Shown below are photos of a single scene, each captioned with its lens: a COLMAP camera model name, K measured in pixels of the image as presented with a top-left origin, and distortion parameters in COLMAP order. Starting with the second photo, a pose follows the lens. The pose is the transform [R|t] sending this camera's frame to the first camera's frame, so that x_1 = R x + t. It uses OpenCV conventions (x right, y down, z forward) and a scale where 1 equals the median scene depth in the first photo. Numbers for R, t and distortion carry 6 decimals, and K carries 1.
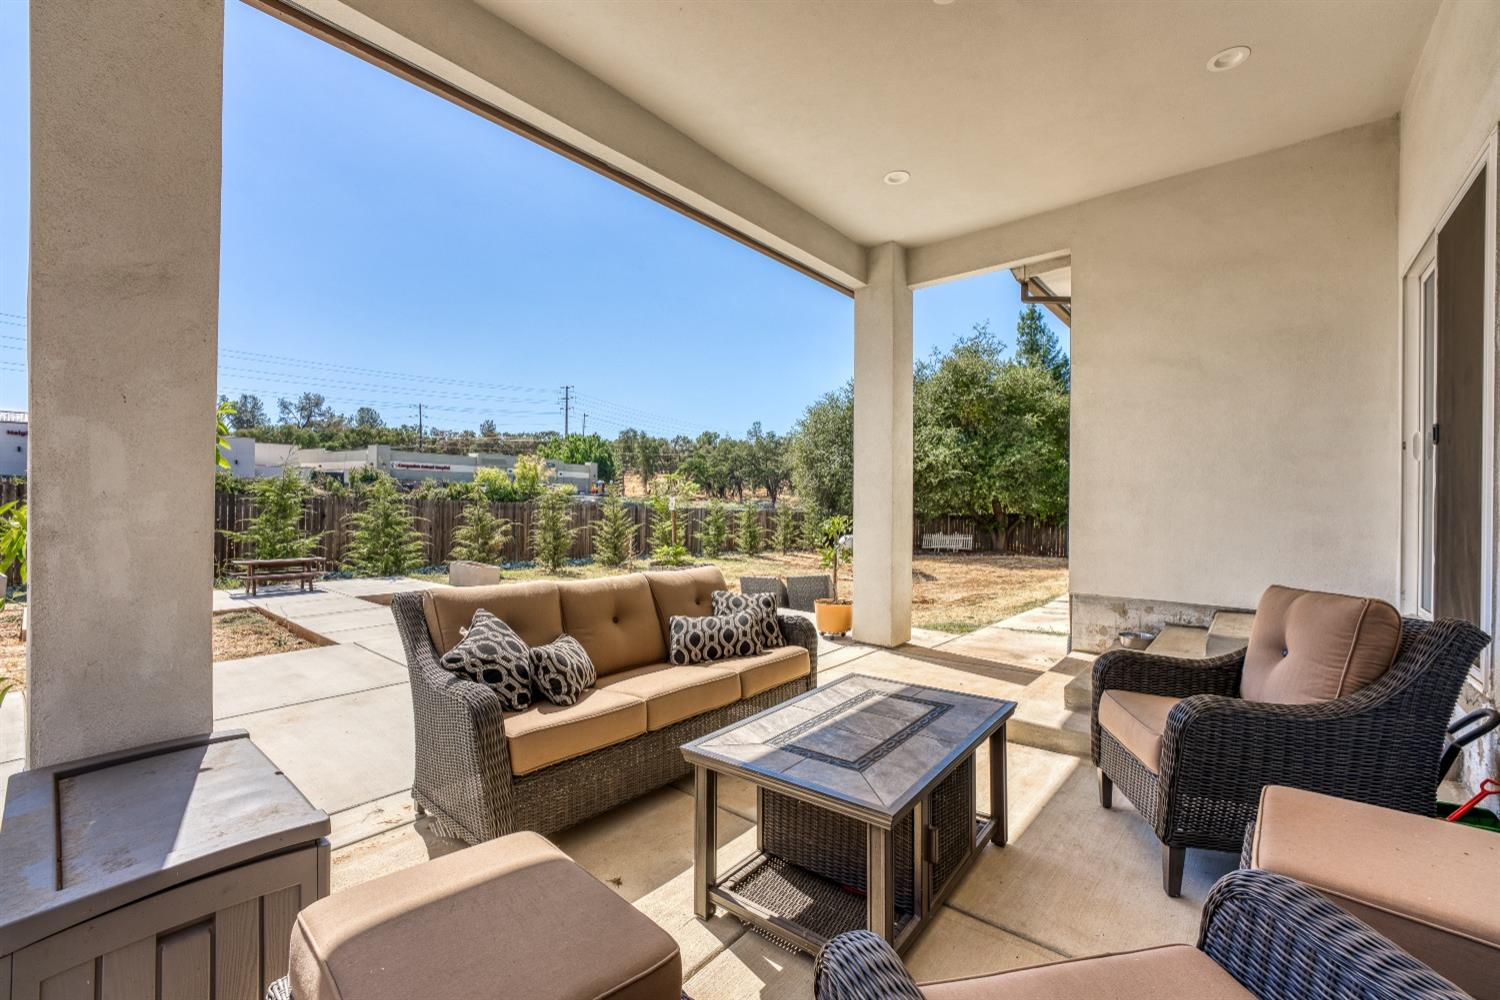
lens RADIAL K [[597.8, 0, 727.0], [0, 597.8, 502.7], [0, 0, 1]] dist [-0.009168, 0.001346]
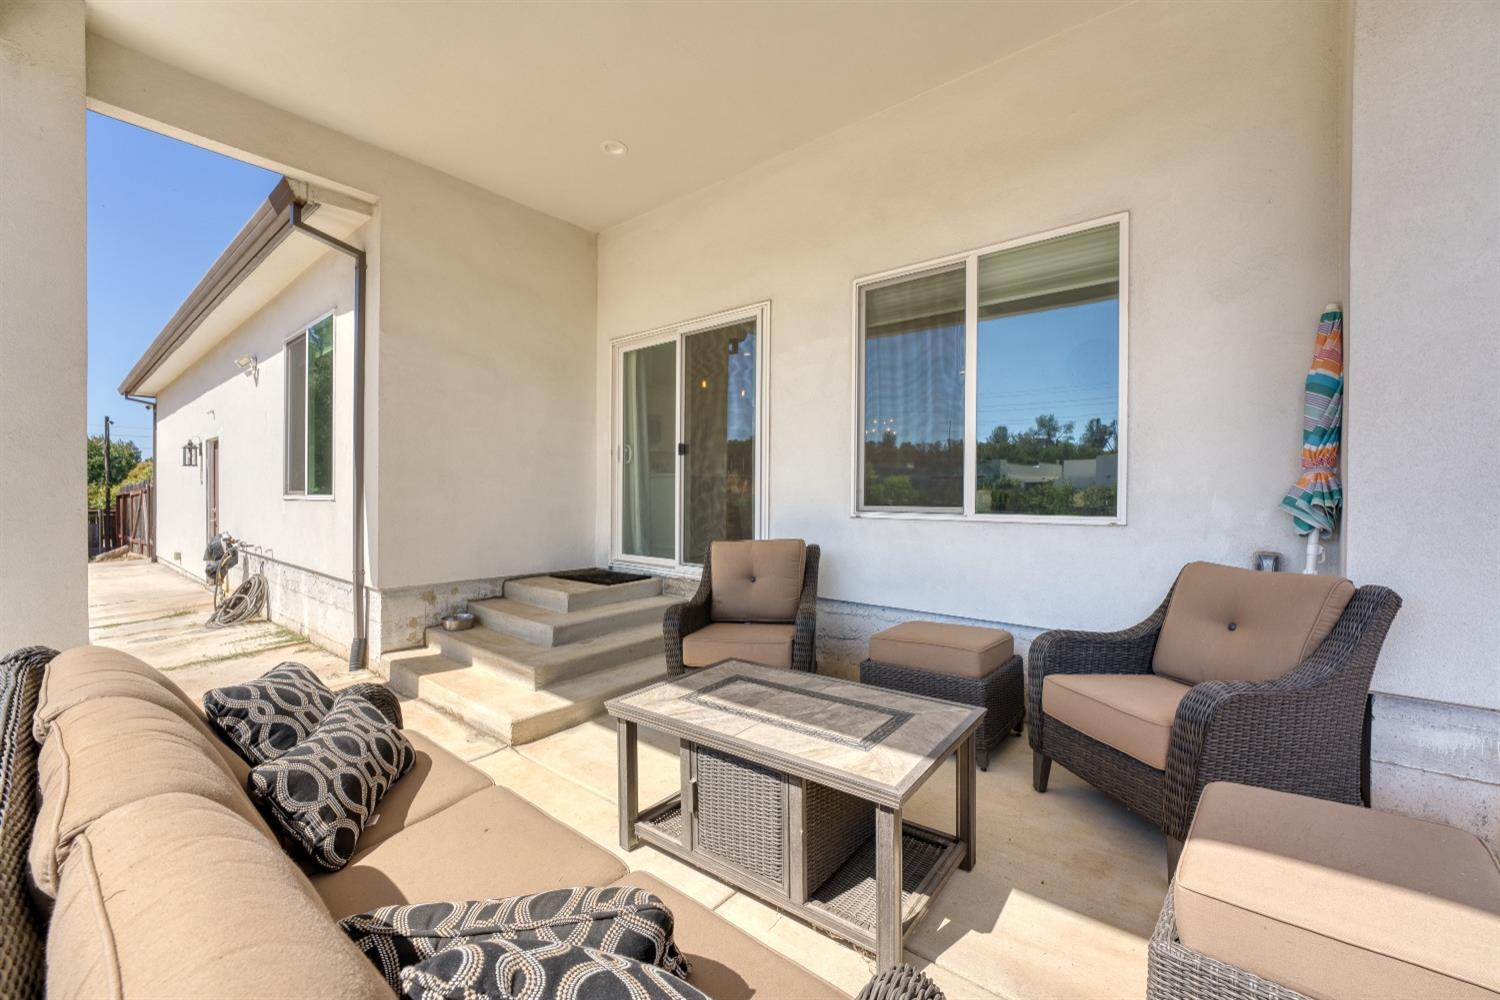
lens RADIAL K [[597.8, 0, 758.5], [0, 597.8, 506.1], [0, 0, 1]] dist [-0.009168, 0.001346]
pose [[-0.024667, -0.022683, 0.999438, -0.658659], [-0.002605, 0.999741, 0.022625, 0.011263], [-0.999692, -0.002045, -0.024719, 0.943760]]
